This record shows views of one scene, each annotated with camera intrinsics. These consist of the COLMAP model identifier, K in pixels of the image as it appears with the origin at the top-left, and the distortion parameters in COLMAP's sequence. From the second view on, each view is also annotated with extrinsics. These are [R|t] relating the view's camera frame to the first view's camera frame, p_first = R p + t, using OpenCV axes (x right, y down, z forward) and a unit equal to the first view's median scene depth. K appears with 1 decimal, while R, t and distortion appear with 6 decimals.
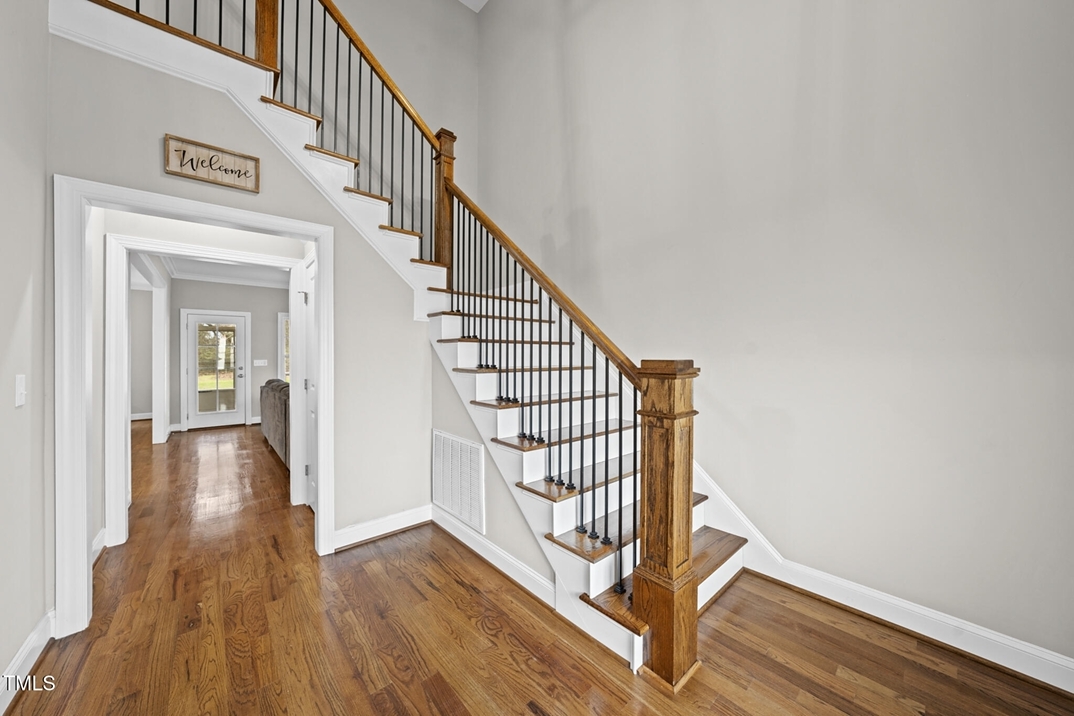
lens RADIAL K [[370.3, 0, 537.8], [0, 370.3, 359.0], [0, 0, 1]] dist [-0.017331, 0.001391]
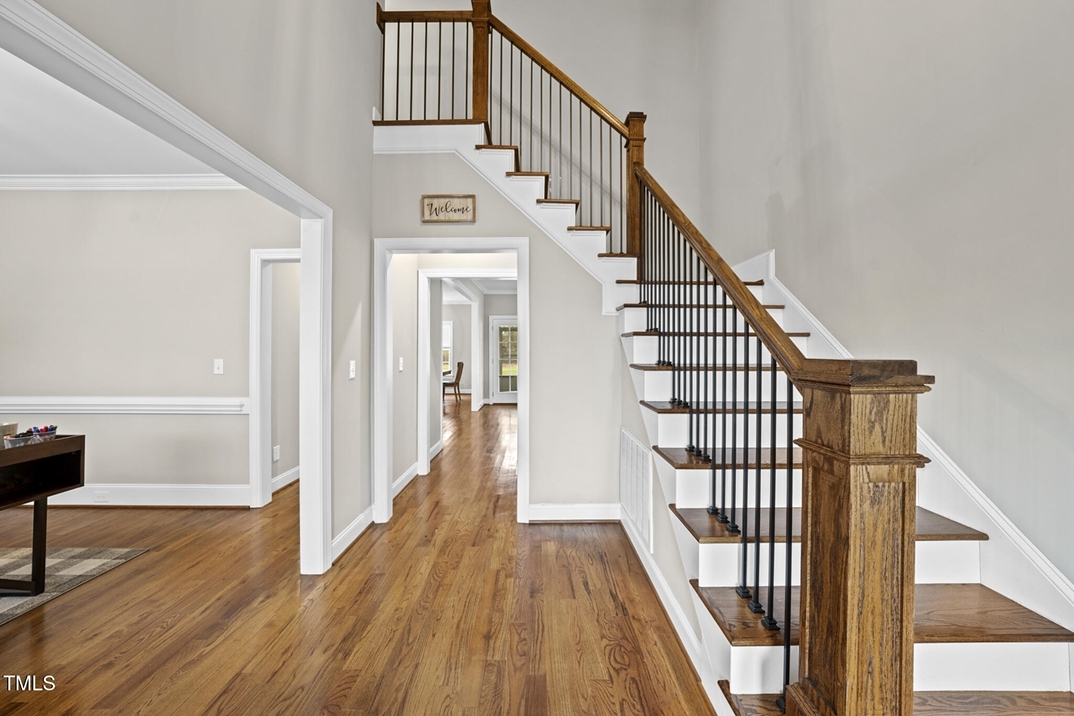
lens RADIAL K [[370.3, 0, 540.8], [0, 370.3, 351.2], [0, 0, 1]] dist [-0.017331, 0.001391]
pose [[0.761802, 0.006337, -0.647779, 0.245960], [-0.010966, 0.999935, -0.003115, -0.002469], [0.647718, 0.009476, 0.761822, 0.171262]]
